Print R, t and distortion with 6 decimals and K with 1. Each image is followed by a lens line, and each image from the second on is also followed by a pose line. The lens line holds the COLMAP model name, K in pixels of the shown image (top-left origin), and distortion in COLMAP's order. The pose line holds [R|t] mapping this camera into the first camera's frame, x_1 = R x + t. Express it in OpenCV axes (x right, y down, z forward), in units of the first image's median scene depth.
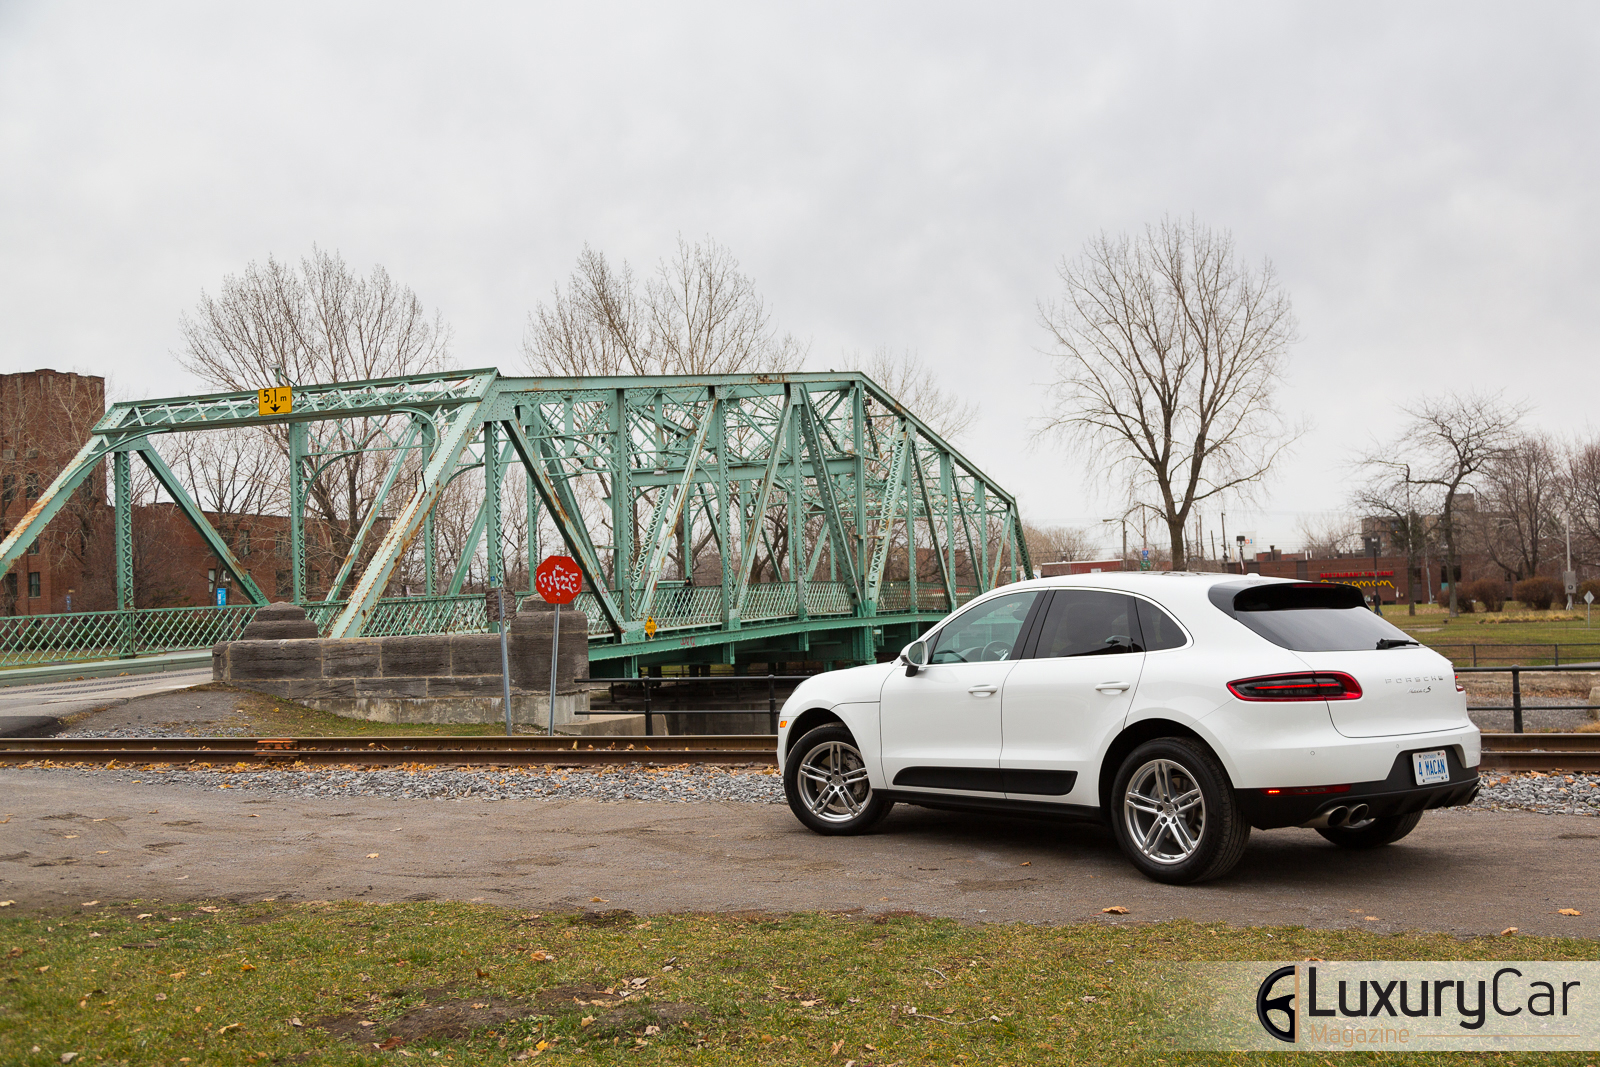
lens RADIAL K [[1506.3, 0, 893.8], [0, 1506.3, 560.9], [0, 0, 1]] dist [-0.008904, 0.000000]
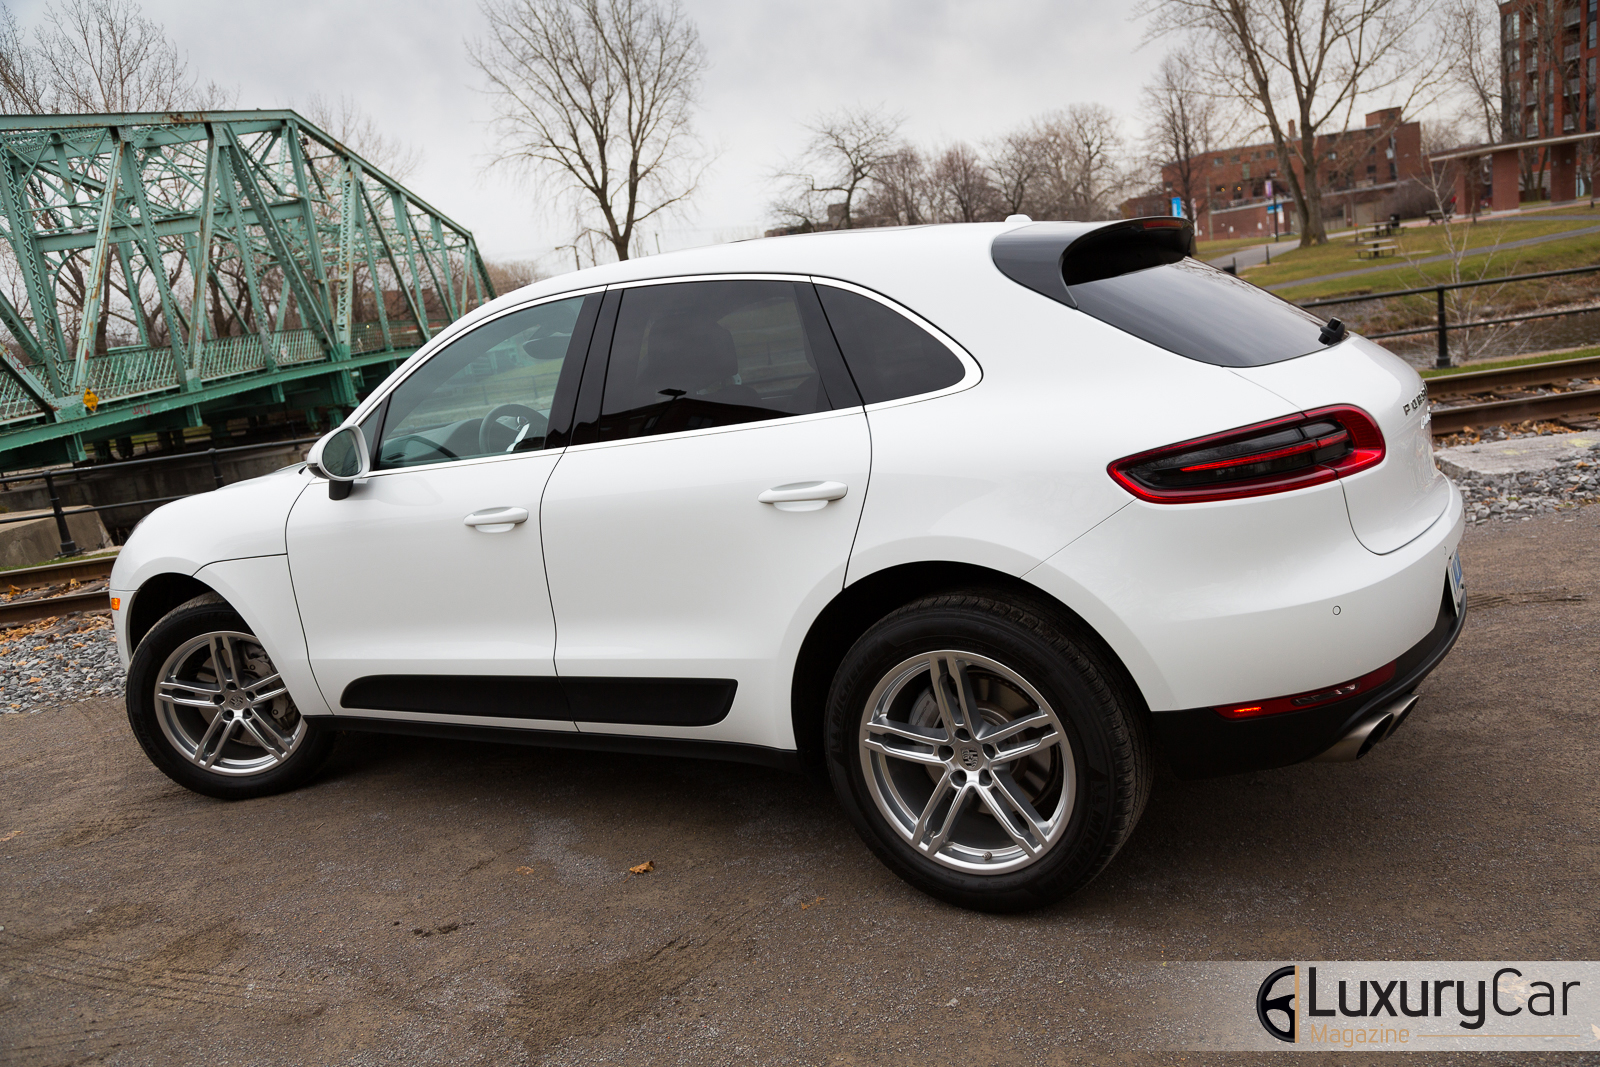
lens RADIAL K [[1237.1, 0, 811.4], [0, 1237.1, 537.8], [0, 0, 1]] dist [-0.002406, 0.010847]
pose [[0.938593, -0.159125, 0.306142, 0.008609], [0.094258, 0.971803, 0.216137, 0.004437], [-0.331902, -0.174008, 0.927126, 0.162301]]
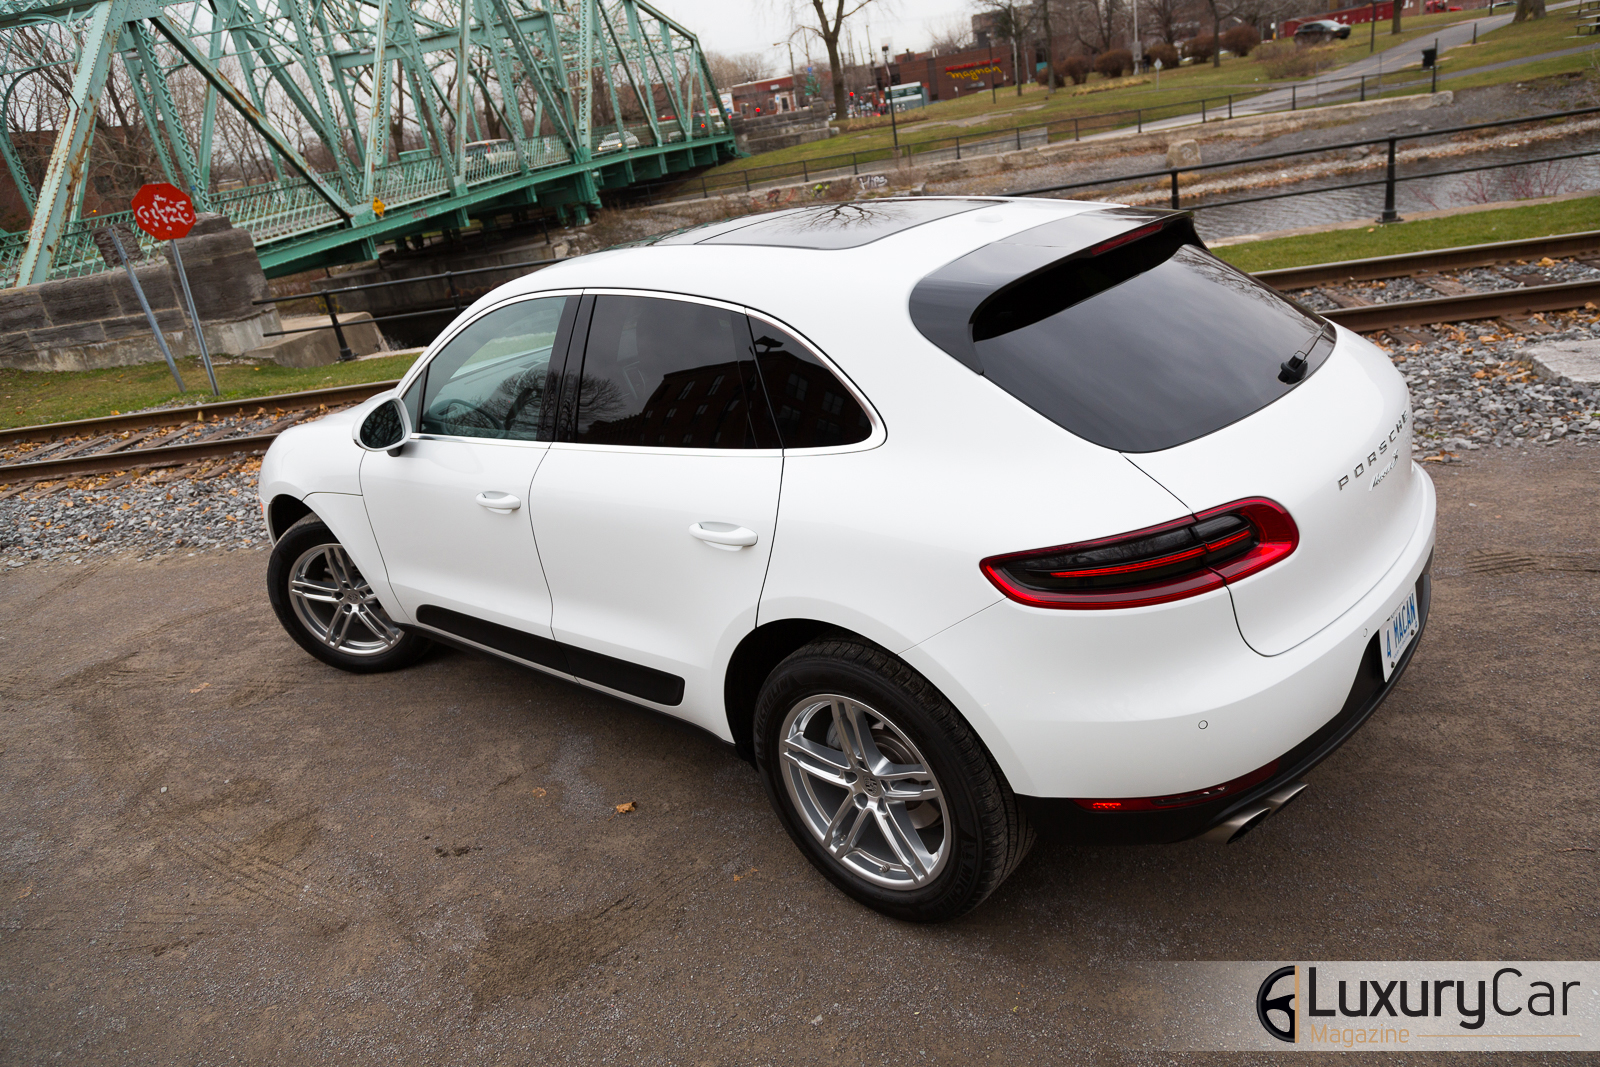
lens RADIAL K [[1059.7, 0, 808.2], [0, 1059.7, 539.2], [0, 0, 1]] dist [0.000083, 0.005378]
pose [[0.979761, -0.173522, 0.099794, 0.033859], [0.120095, 0.908406, 0.400469, -0.010293], [-0.160144, -0.380379, 0.910860, 0.171302]]
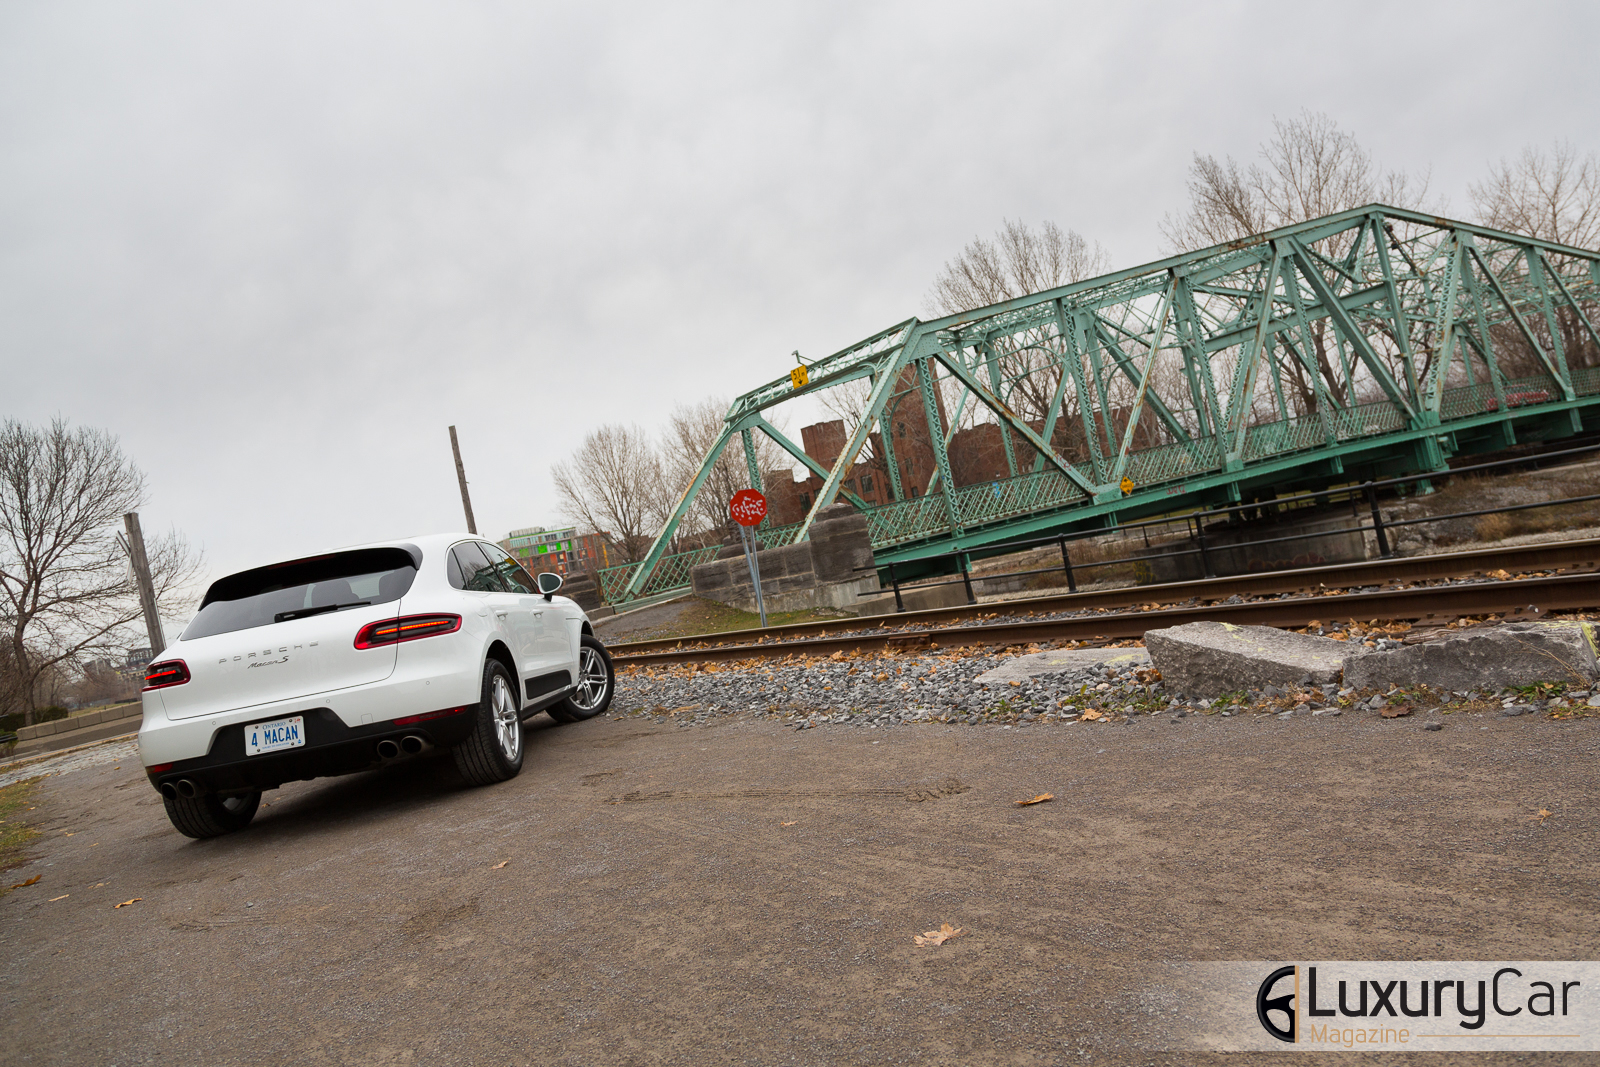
lens RADIAL K [[1179.7, 0, 823.4], [0, 1179.7, 471.7], [0, 0, 1]] dist [0.013576, -0.001460]
pose [[0.769001, -0.164574, -0.617700, 0.278177], [0.190723, 0.981350, -0.024021, 0.011433], [0.610133, -0.099337, 0.786047, 0.140176]]
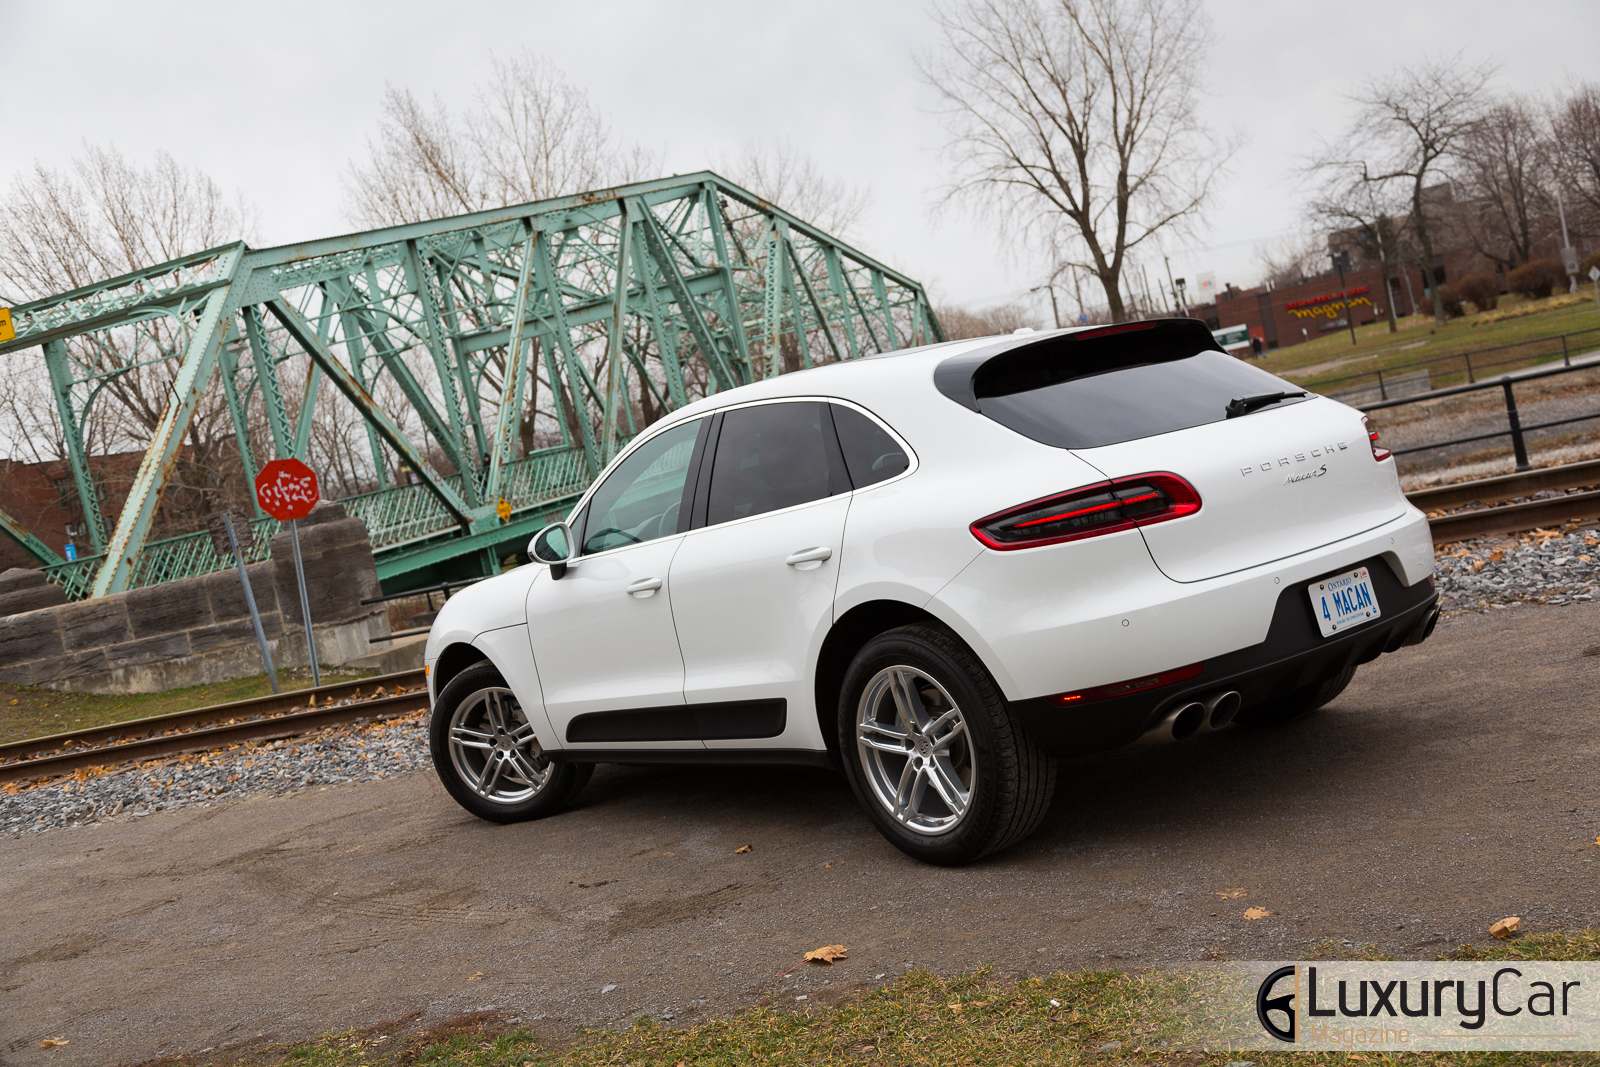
lens RADIAL K [[1633.1, 0, 810.9], [0, 1633.1, 535.0], [0, 0, 1]] dist [0.033783, 0.000000]
pose [[0.983389, -0.179375, -0.027755, 0.040656], [0.181209, 0.979017, 0.093221, 0.003339], [0.010451, -0.096702, 0.995259, 0.084582]]
